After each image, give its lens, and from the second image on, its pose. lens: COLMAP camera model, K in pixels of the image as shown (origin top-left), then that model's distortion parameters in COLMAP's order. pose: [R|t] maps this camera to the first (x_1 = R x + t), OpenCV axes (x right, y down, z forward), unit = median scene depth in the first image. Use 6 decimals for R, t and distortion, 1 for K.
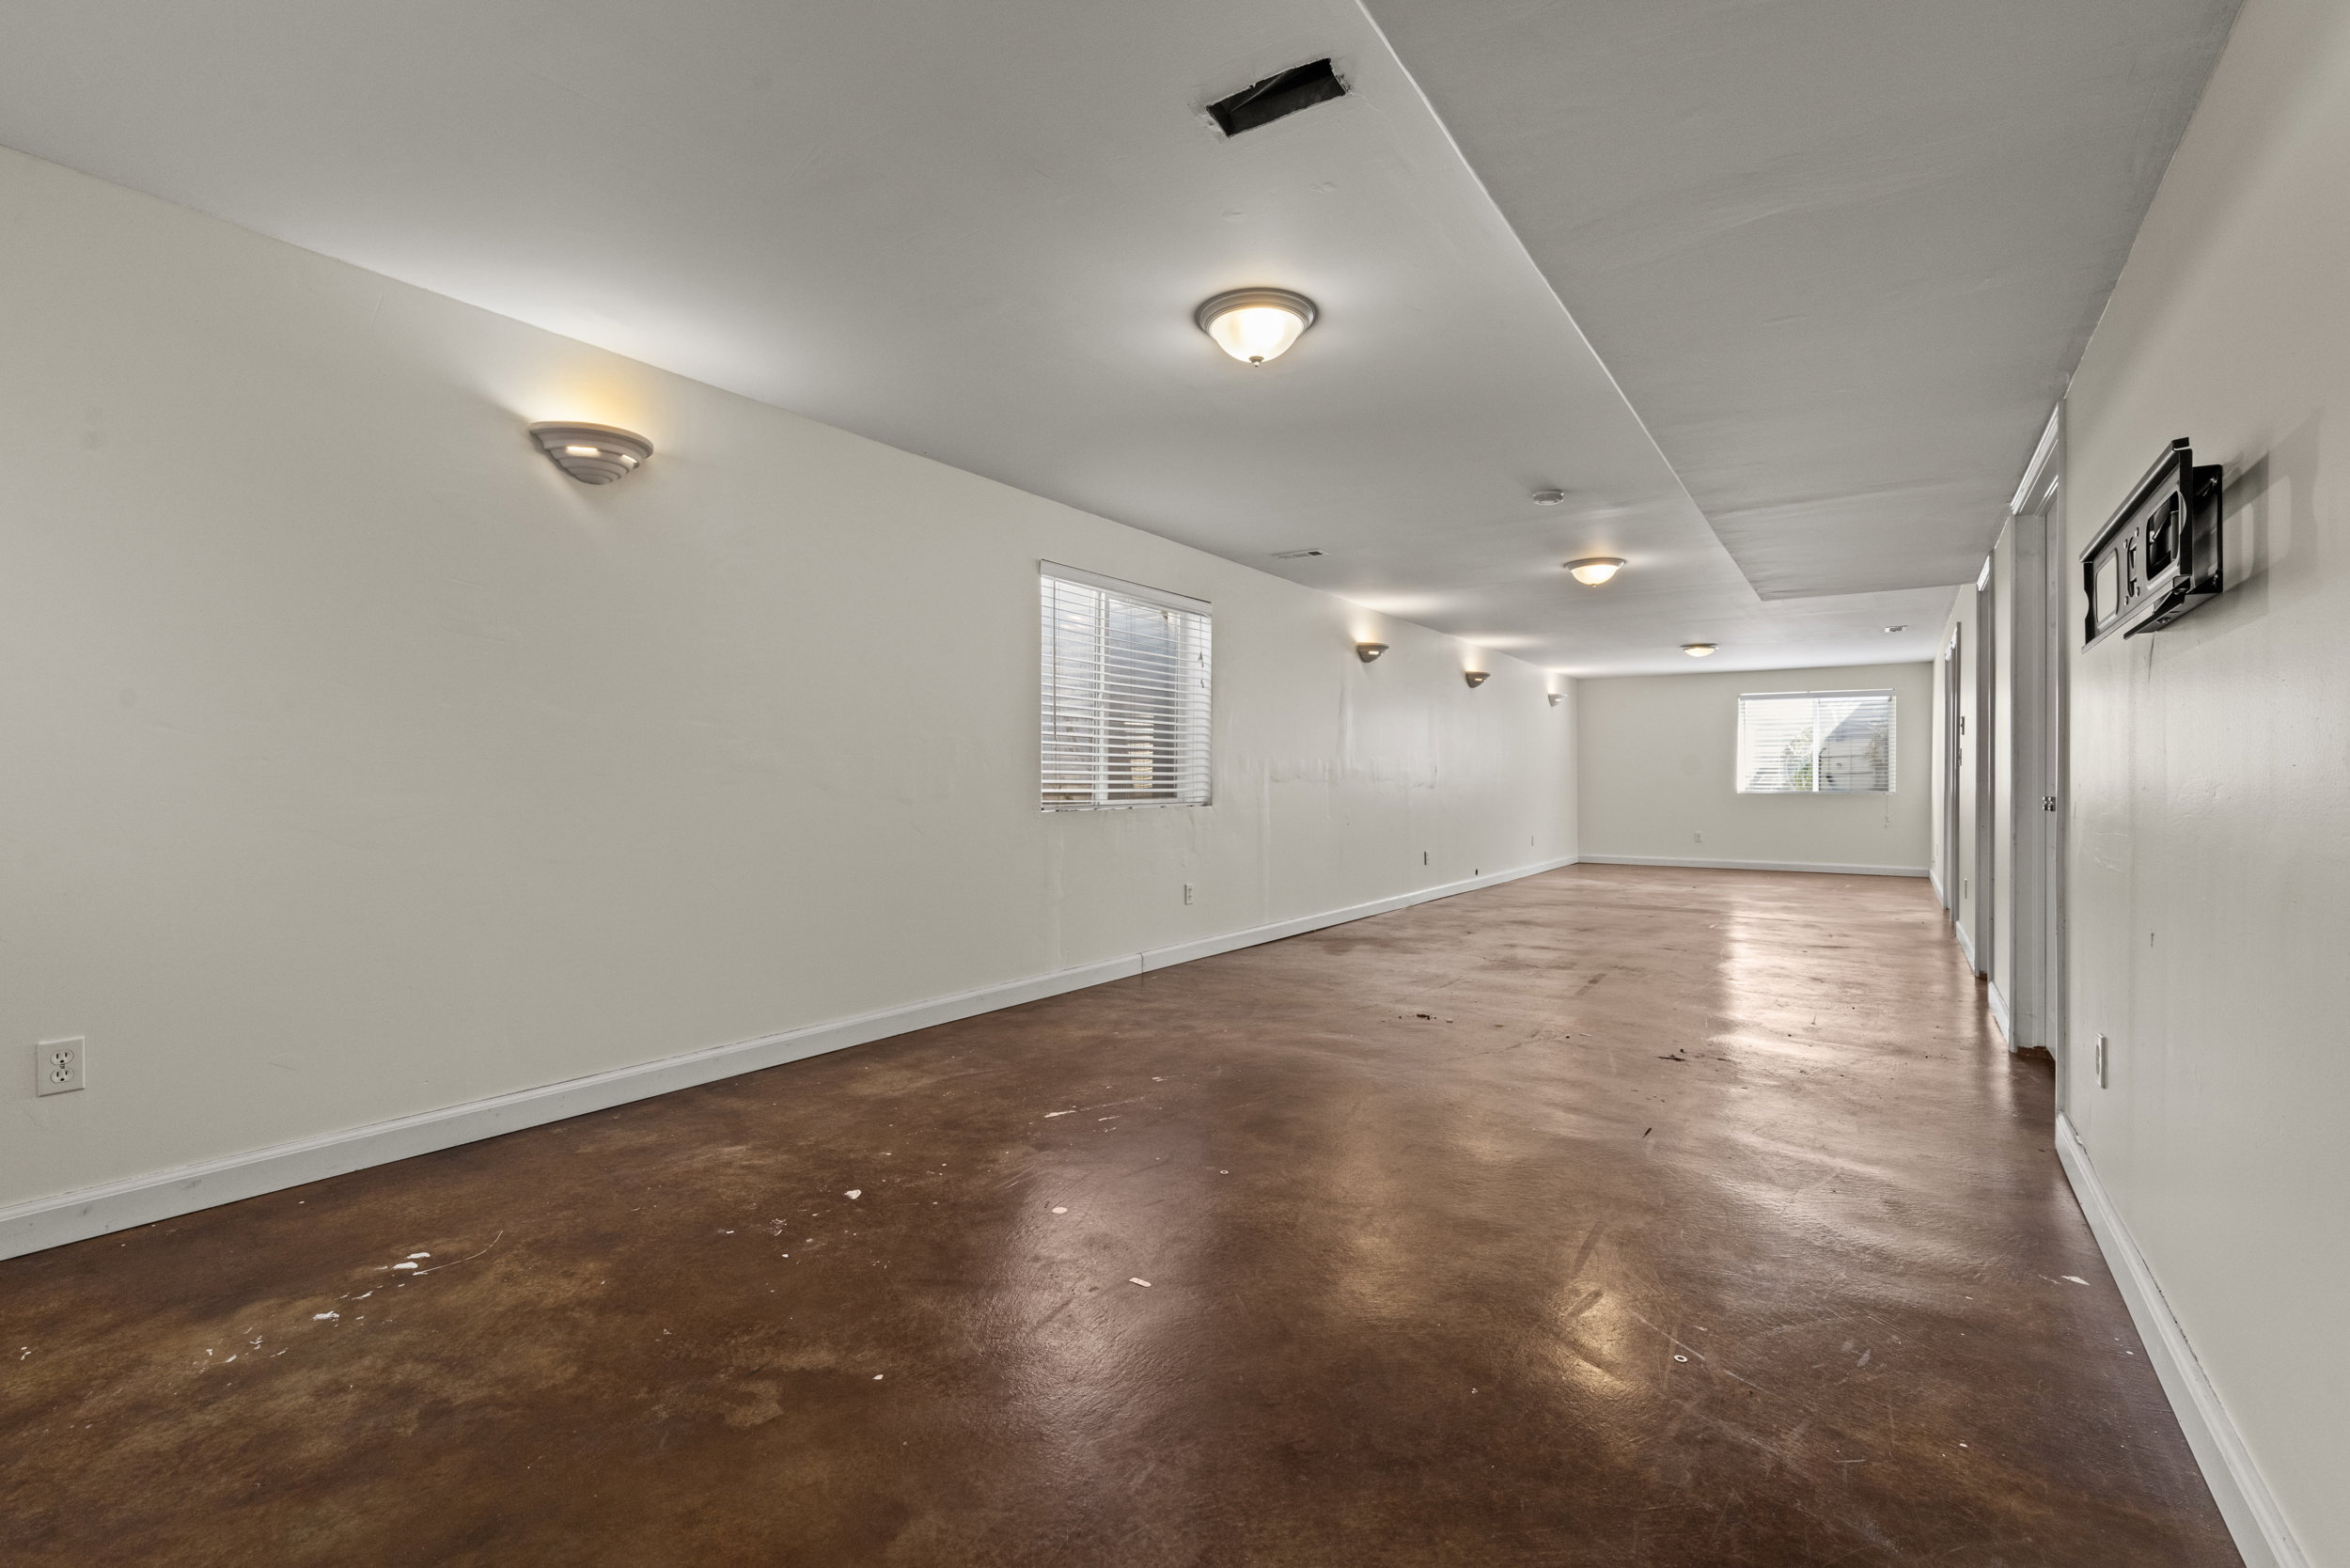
lens RADIAL K [[1072.7, 0, 1158.6], [0, 1072.7, 783.6], [0, 0, 1]] dist [0.007483, -0.000820]
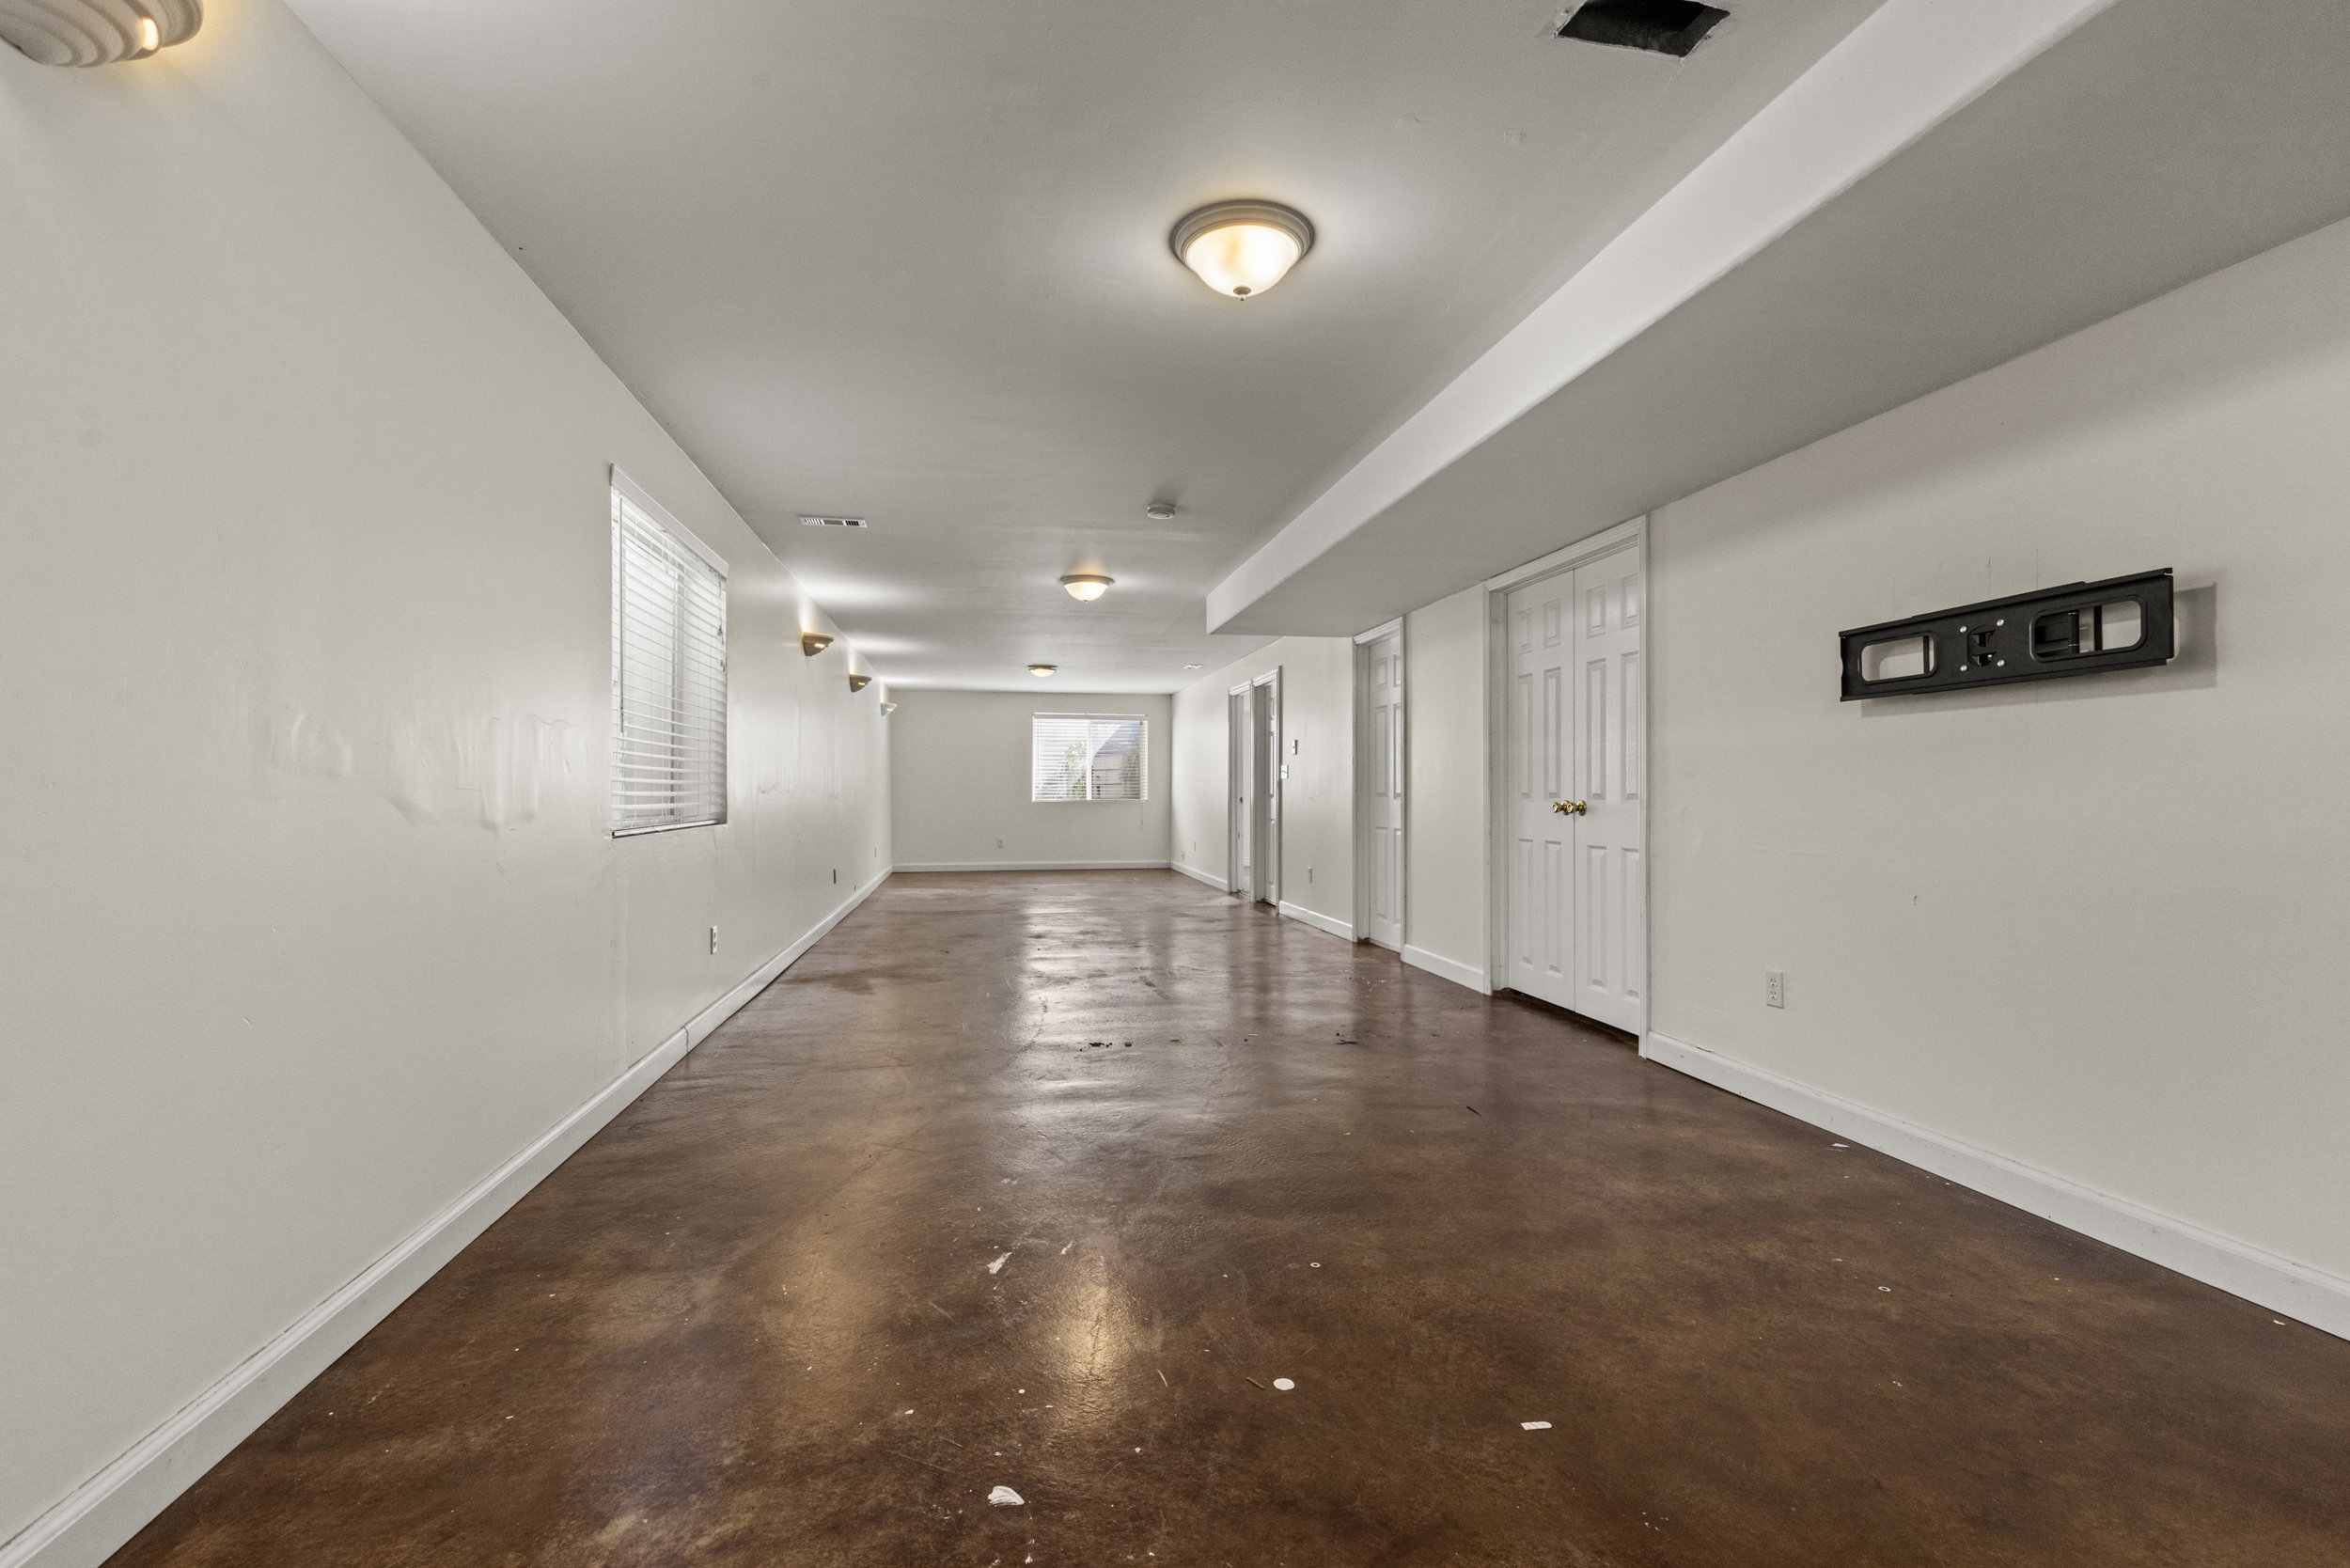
lens RADIAL K [[1072.7, 0, 1158.5], [0, 1072.7, 788.4], [0, 0, 1]] dist [0.007483, -0.000820]
pose [[0.709649, 0.000486, 0.704556, -0.271721], [0.002994, 0.999989, -0.003704, -0.001273], [-0.704549, 0.004738, 0.709639, 0.221550]]
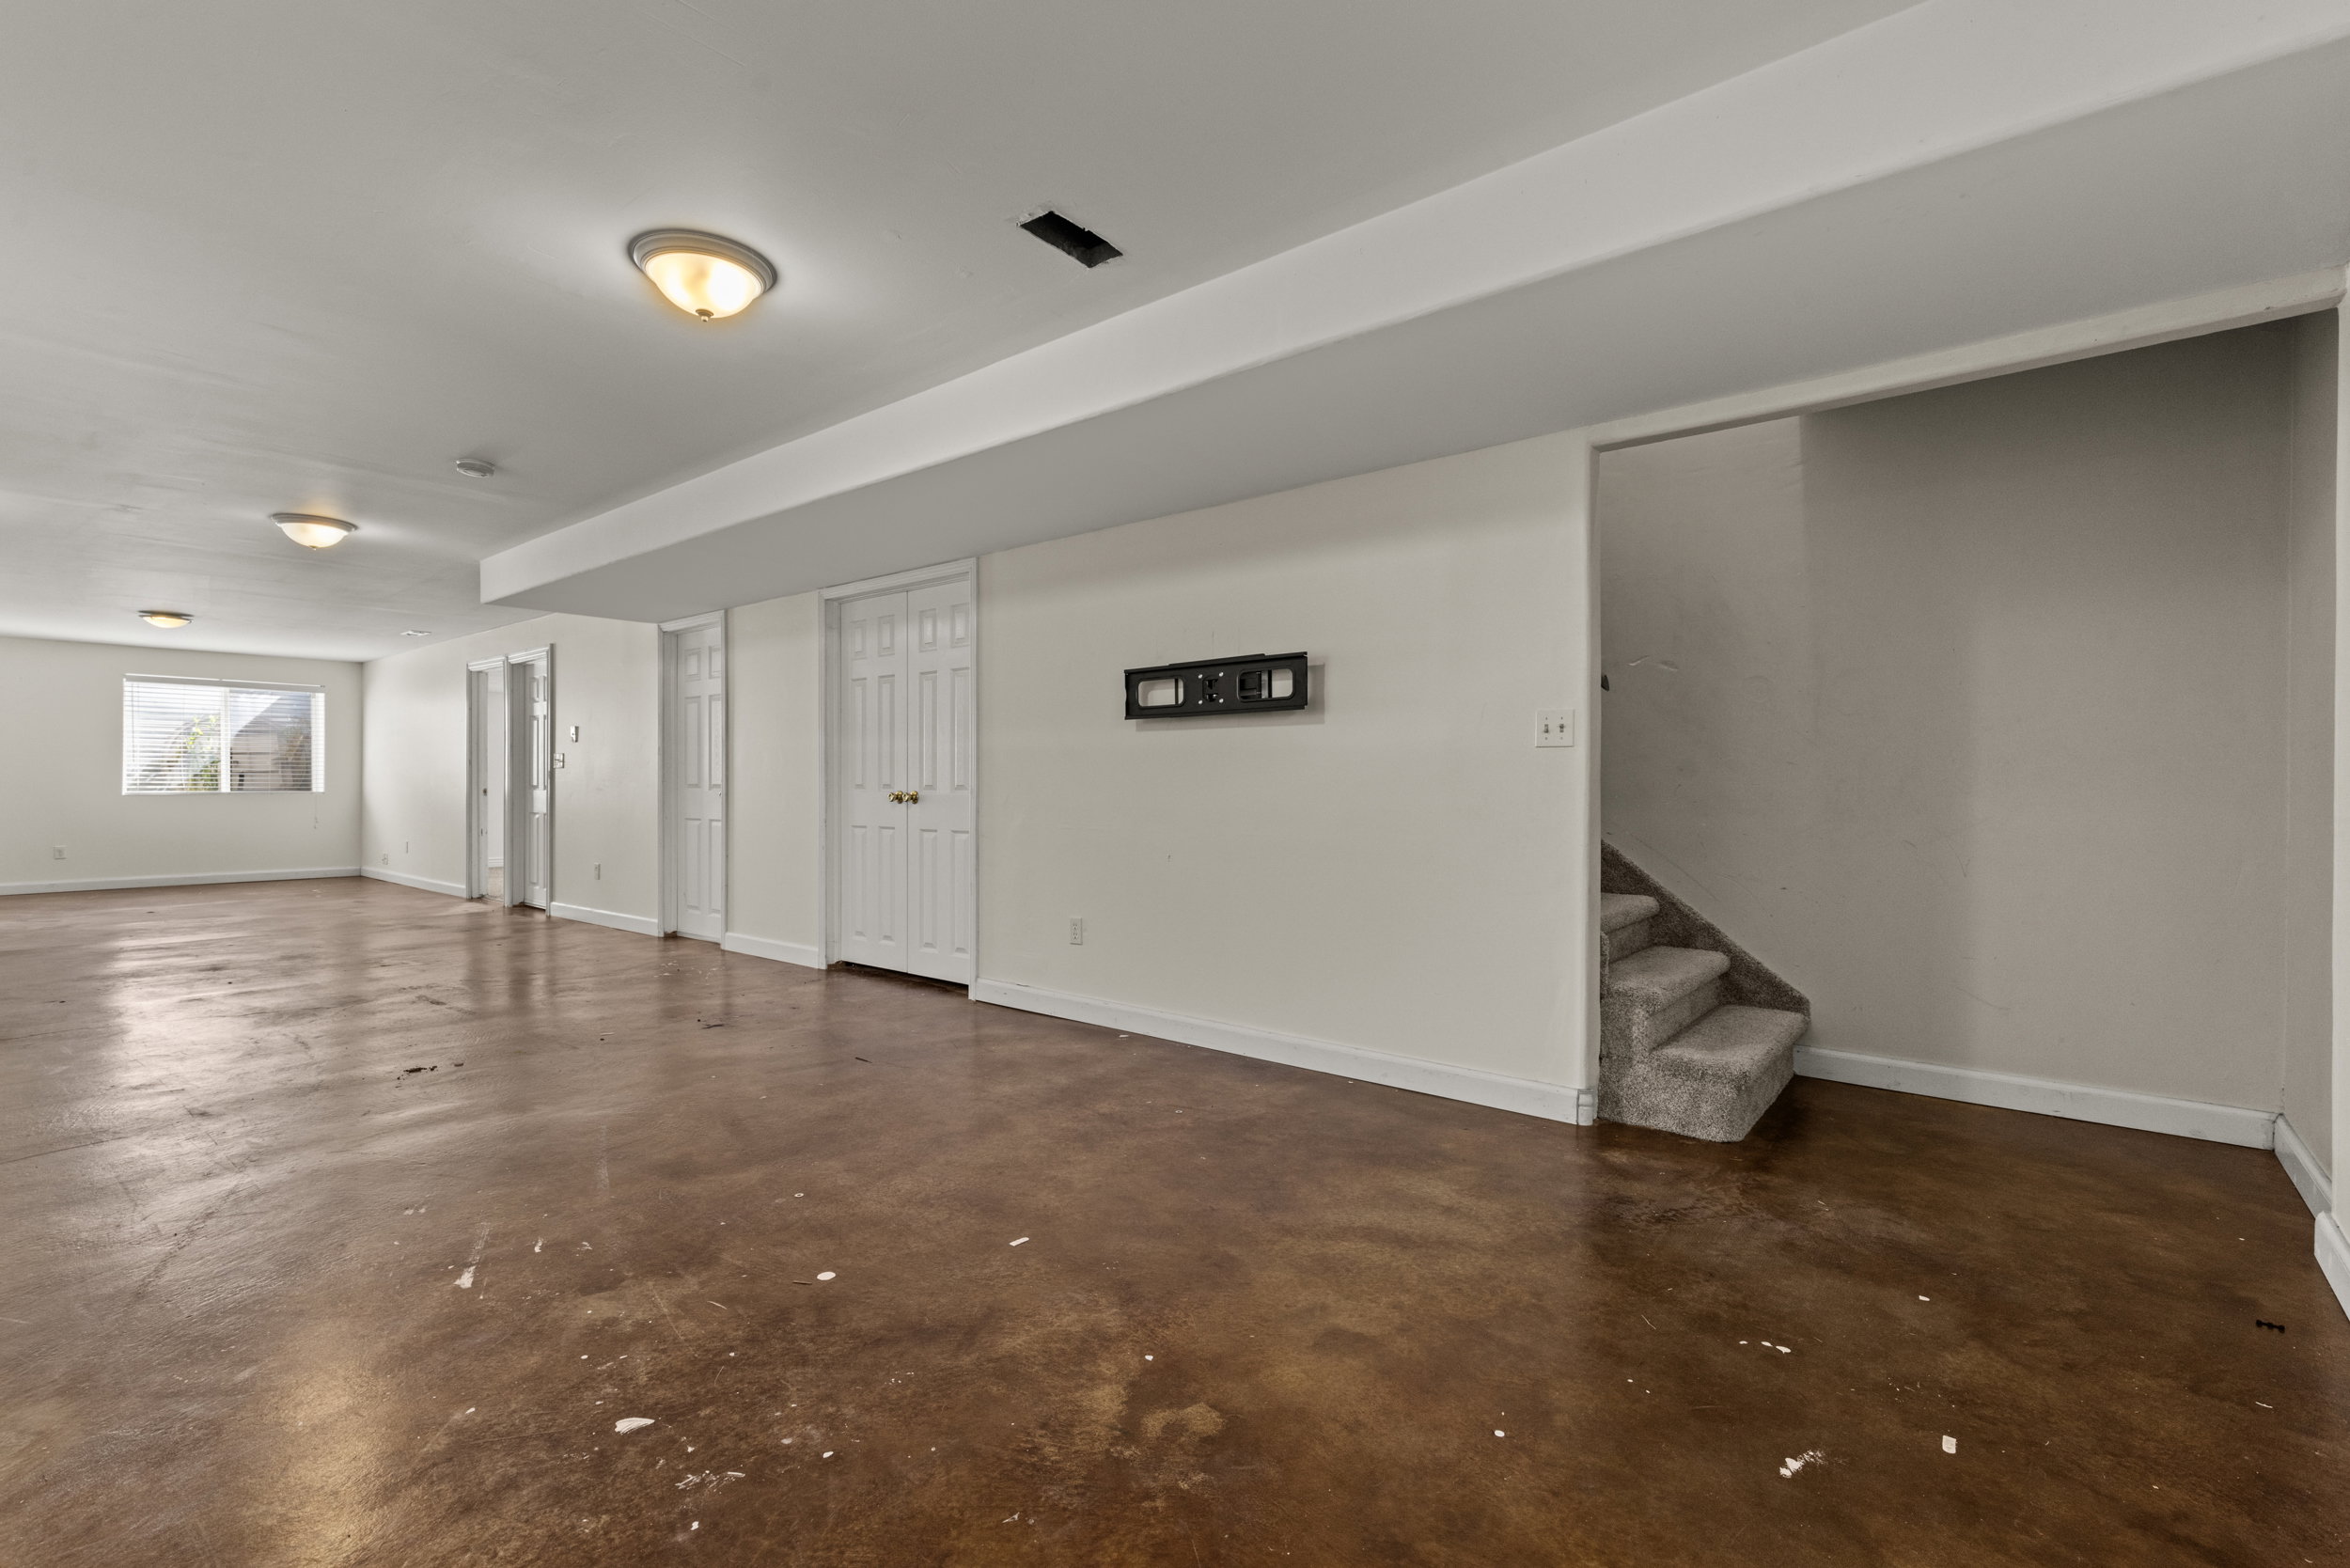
lens RADIAL K [[1072.7, 0, 1172.7], [0, 1072.7, 789.1], [0, 0, 1]] dist [0.007483, -0.000820]
pose [[0.078586, -0.006763, 0.996884, -0.384003], [0.000365, 0.999977, 0.006755, -0.001923], [-0.996907, -0.000167, 0.078587, 0.265758]]
